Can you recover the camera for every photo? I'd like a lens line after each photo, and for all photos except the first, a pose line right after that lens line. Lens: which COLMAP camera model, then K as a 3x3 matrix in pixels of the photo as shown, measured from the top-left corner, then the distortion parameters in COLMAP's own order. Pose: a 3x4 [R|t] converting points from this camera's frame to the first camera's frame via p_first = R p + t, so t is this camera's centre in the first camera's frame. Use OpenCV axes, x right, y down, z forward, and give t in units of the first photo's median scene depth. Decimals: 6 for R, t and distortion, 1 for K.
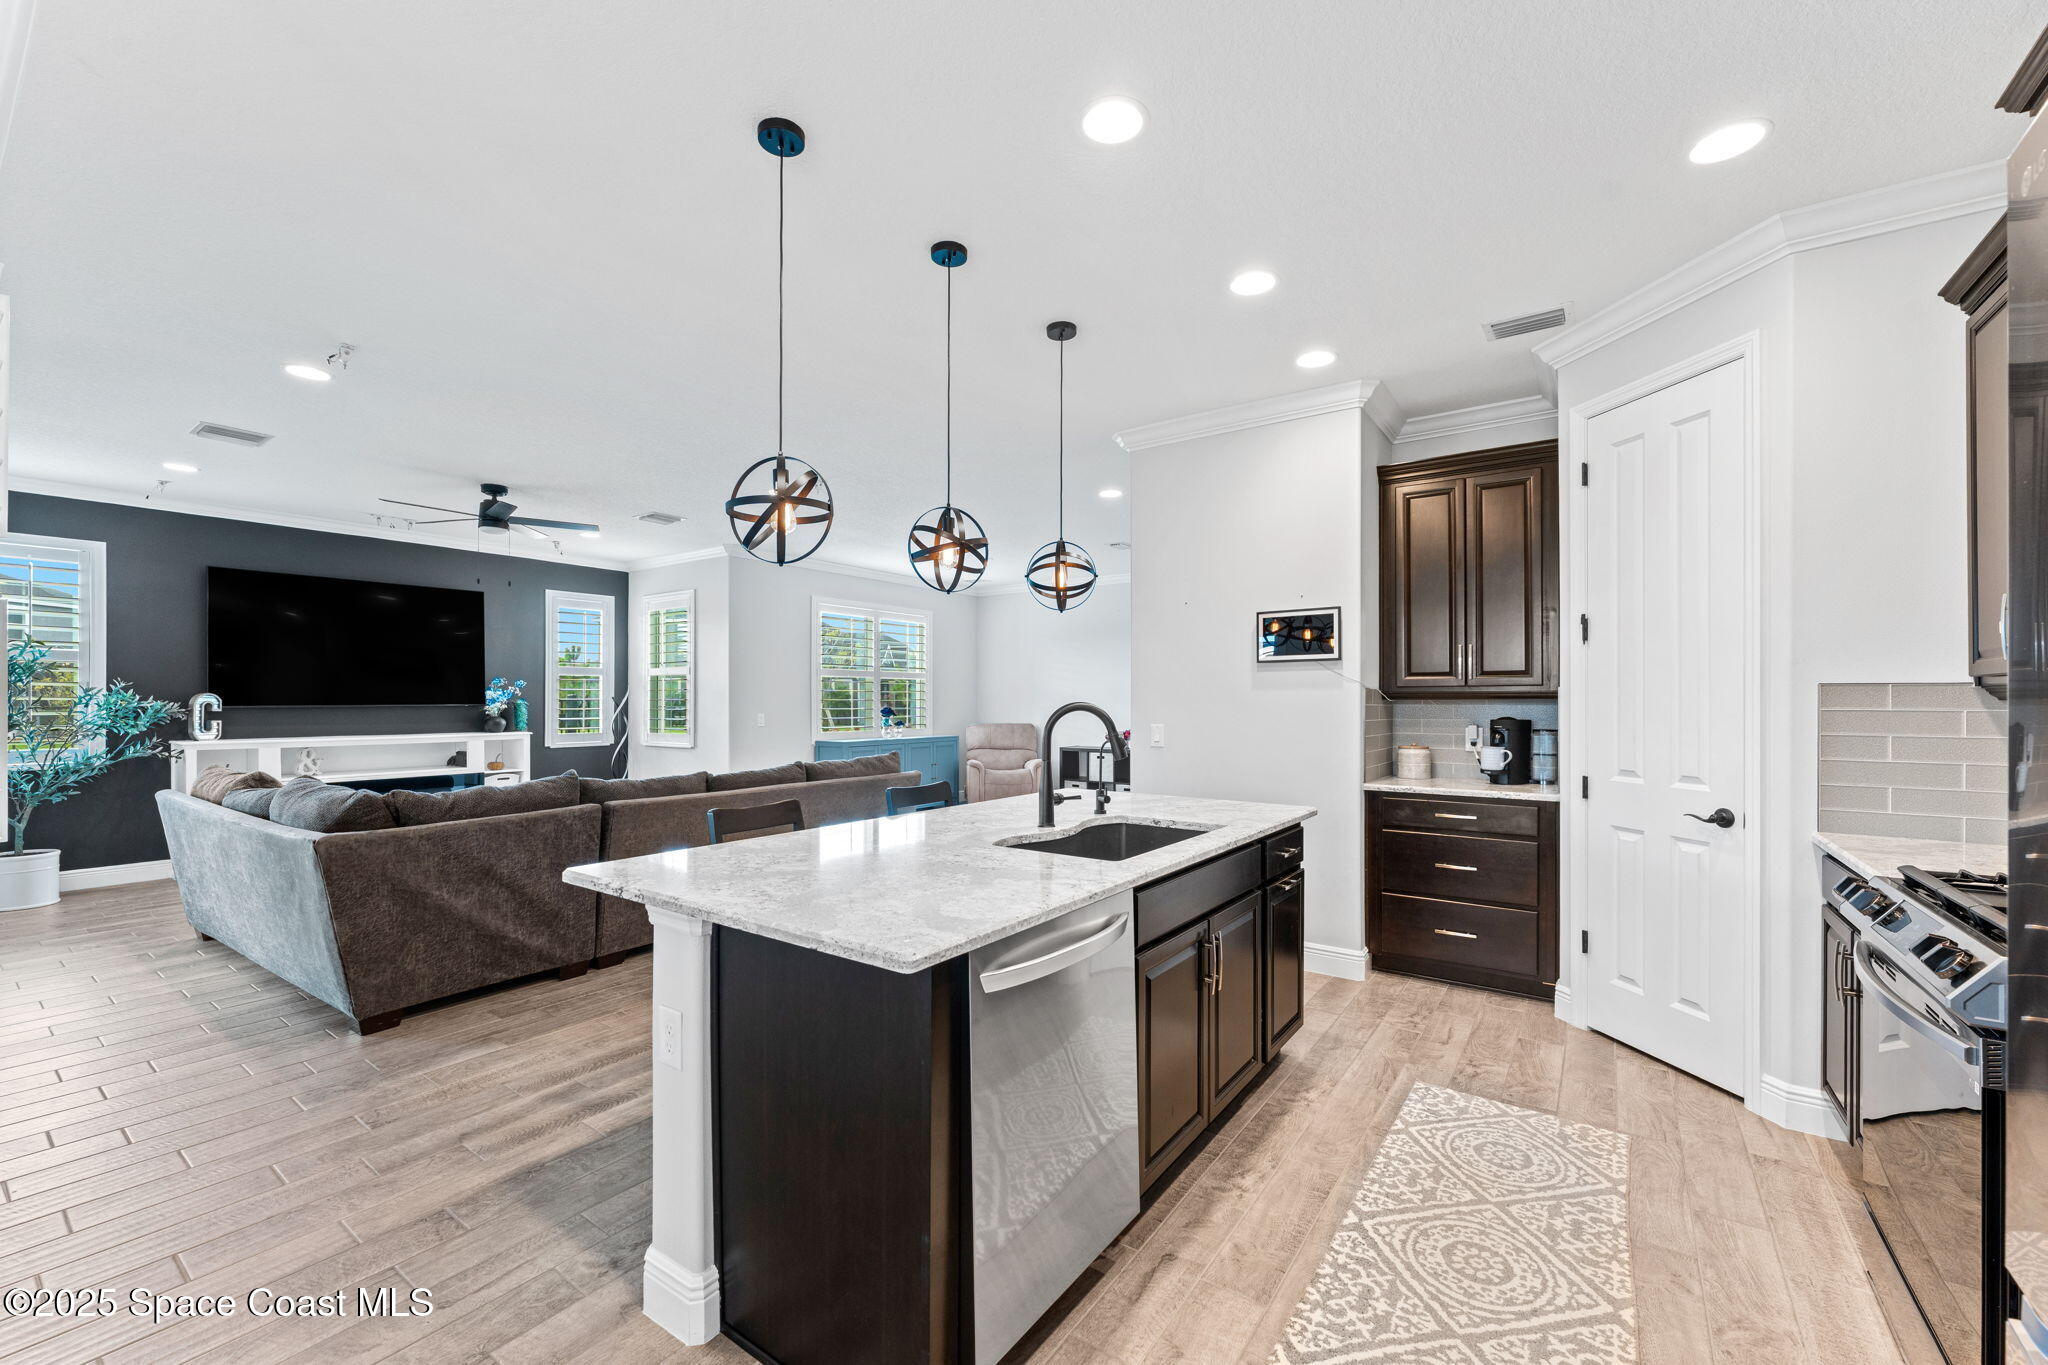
lens RADIAL K [[824.4, 0, 1013.7], [0, 824.4, 697.9], [0, 0, 1]] dist [-0.002671, -0.000013]
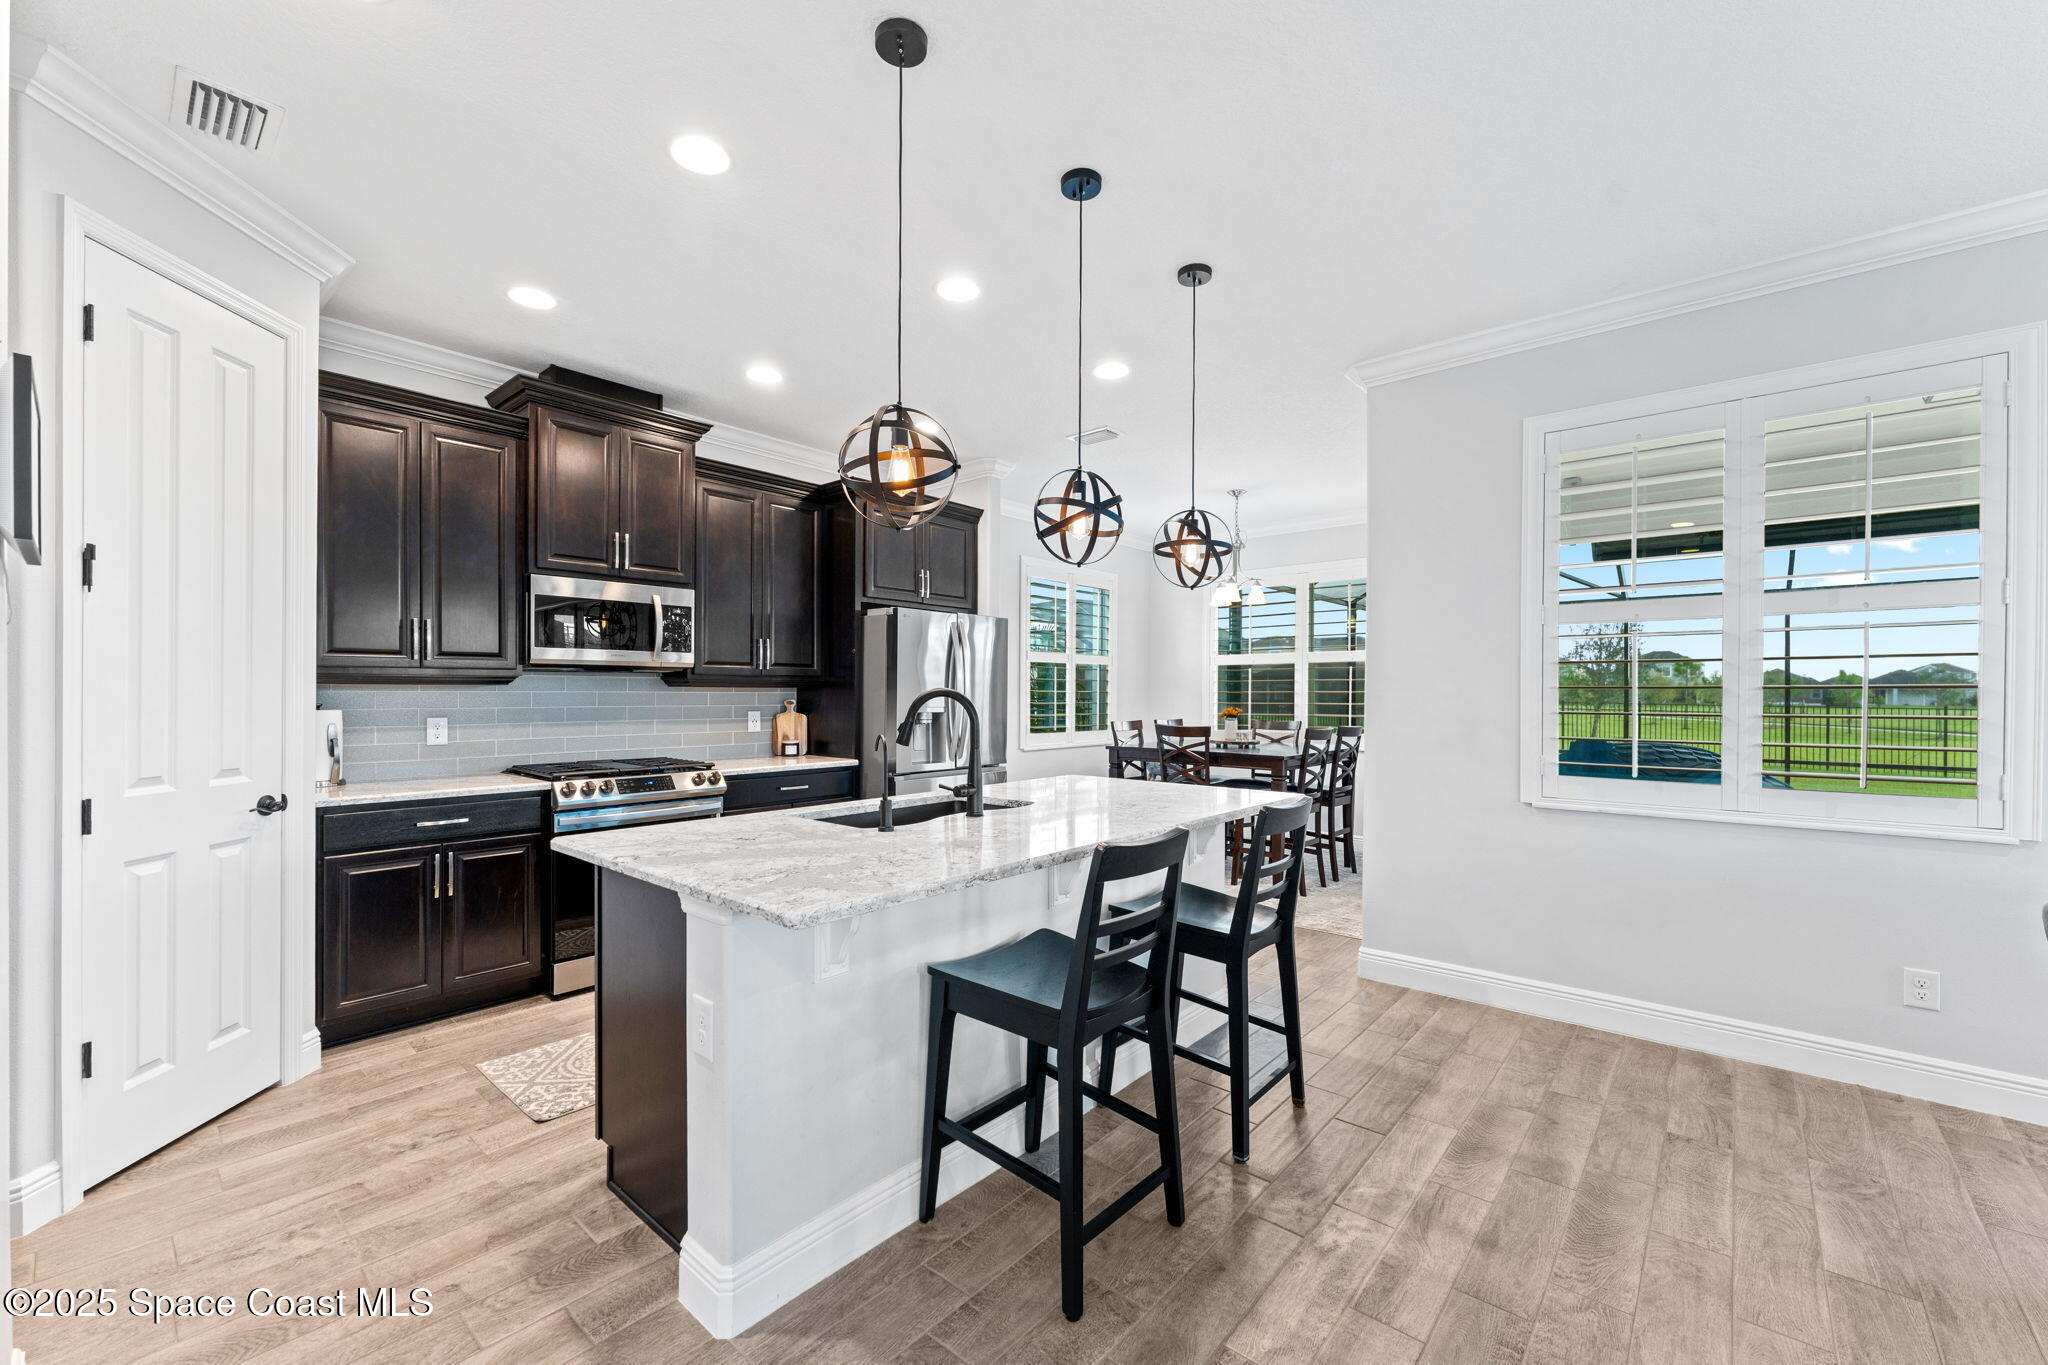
lens RADIAL K [[821.7, 0, 1026.1], [0, 821.7, 691.8], [0, 0, 1]] dist [-0.000352, 0.000239]
pose [[-0.996567, -0.006979, 0.082494, -0.071513], [-0.007296, 0.999967, -0.003544, 0.008253], [-0.082467, -0.004134, -0.996585, 1.426674]]
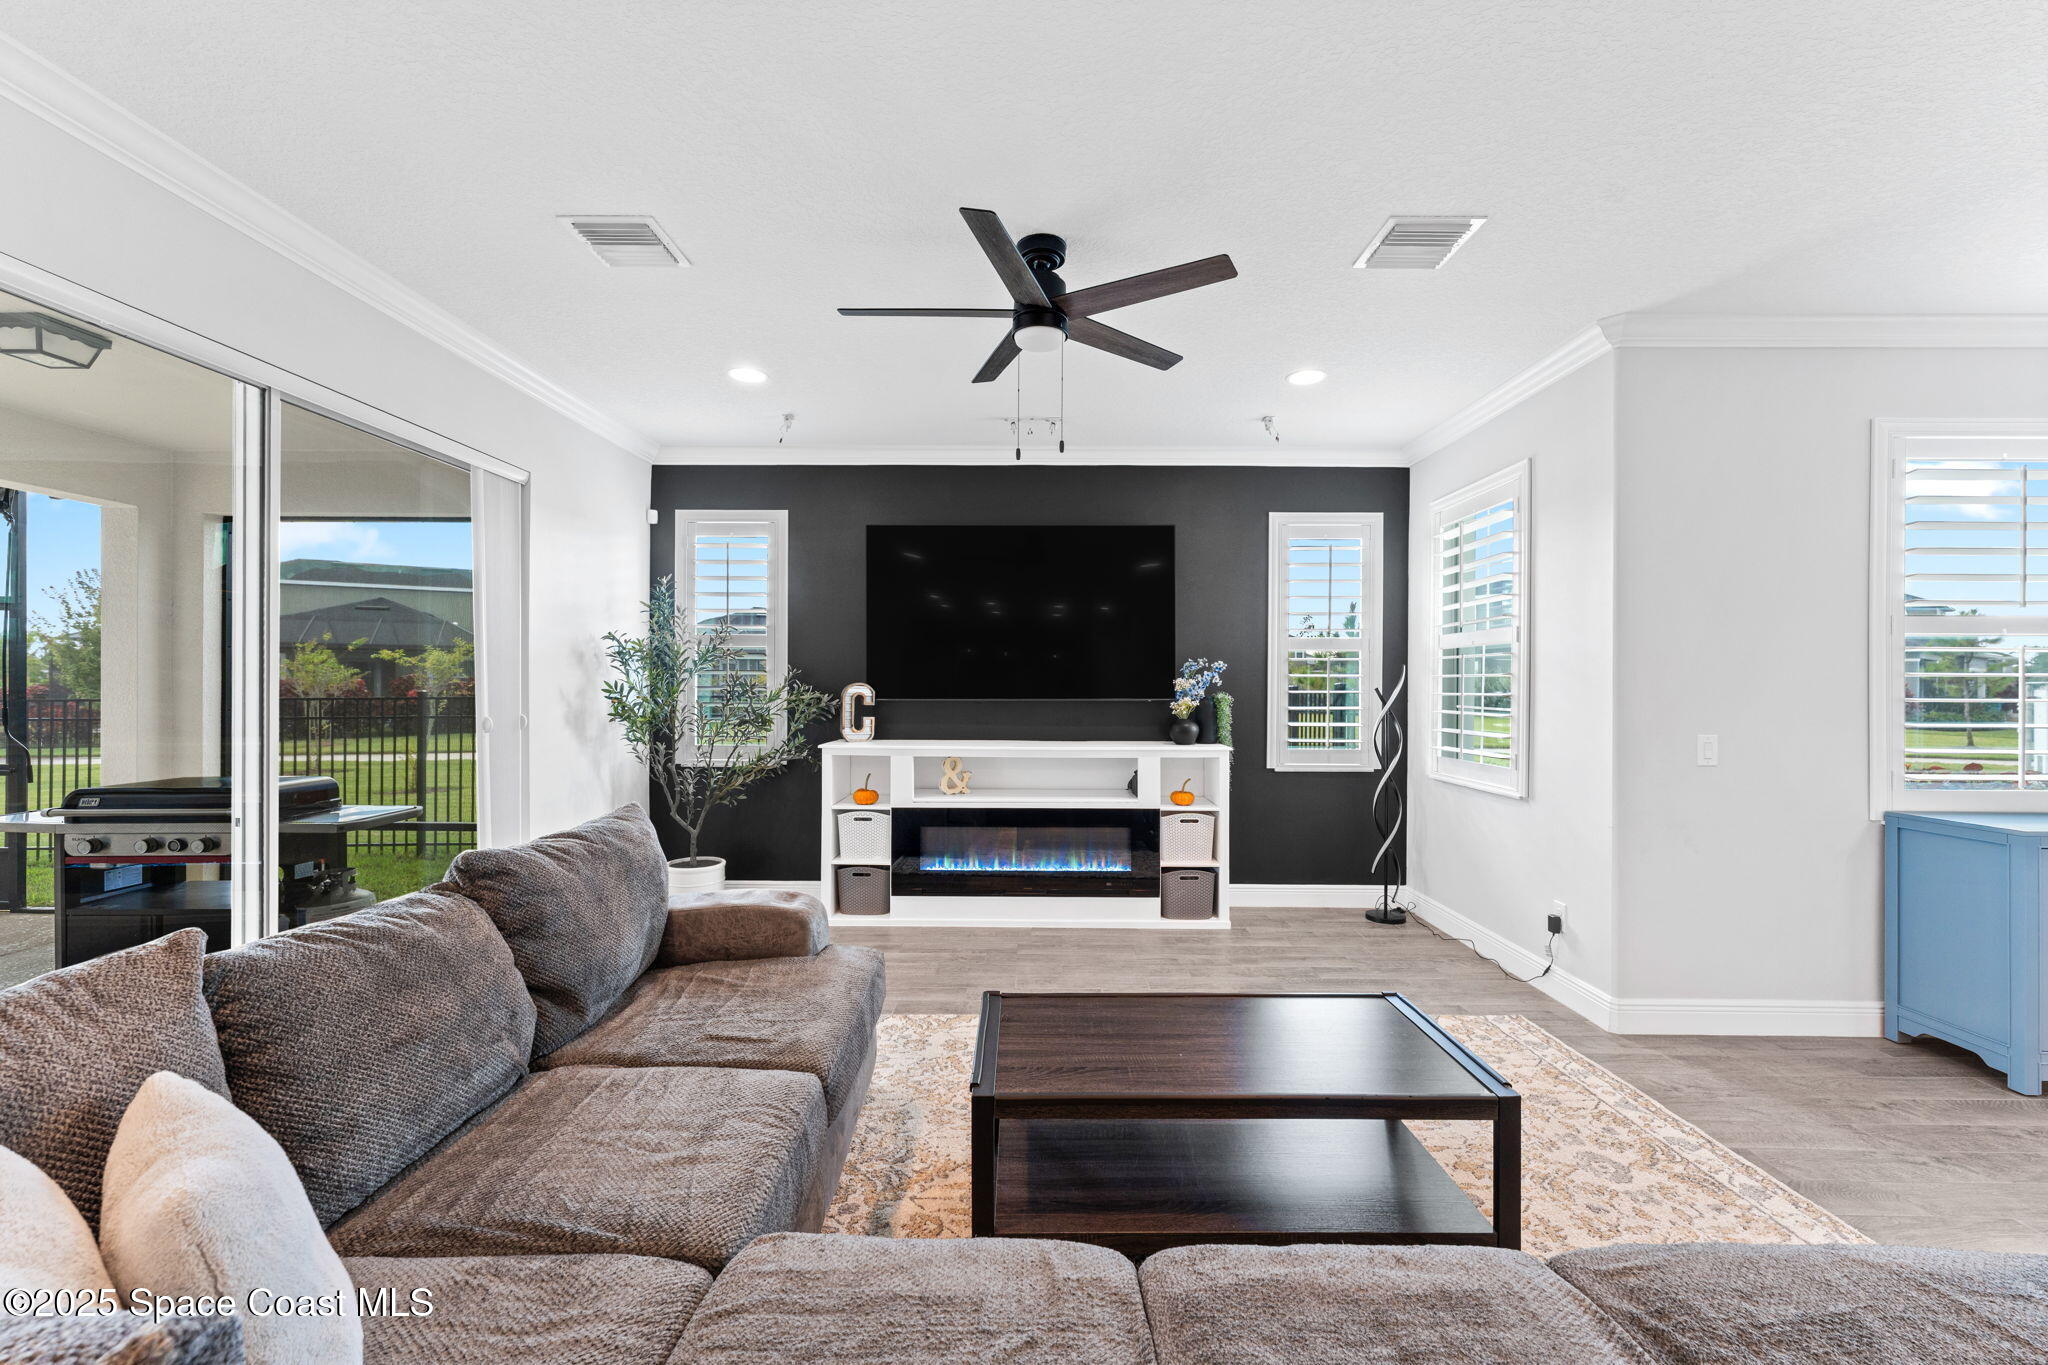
lens RADIAL K [[822.5, 0, 1024.0], [0, 822.5, 682.5], [0, 0, 1]] dist [-0.000789, -0.000006]
pose [[0.580456, 0.001558, -0.814290, -0.400465], [-0.001736, 0.999998, 0.000676, -0.011666], [0.814290, 0.001021, 0.580458, 1.143689]]
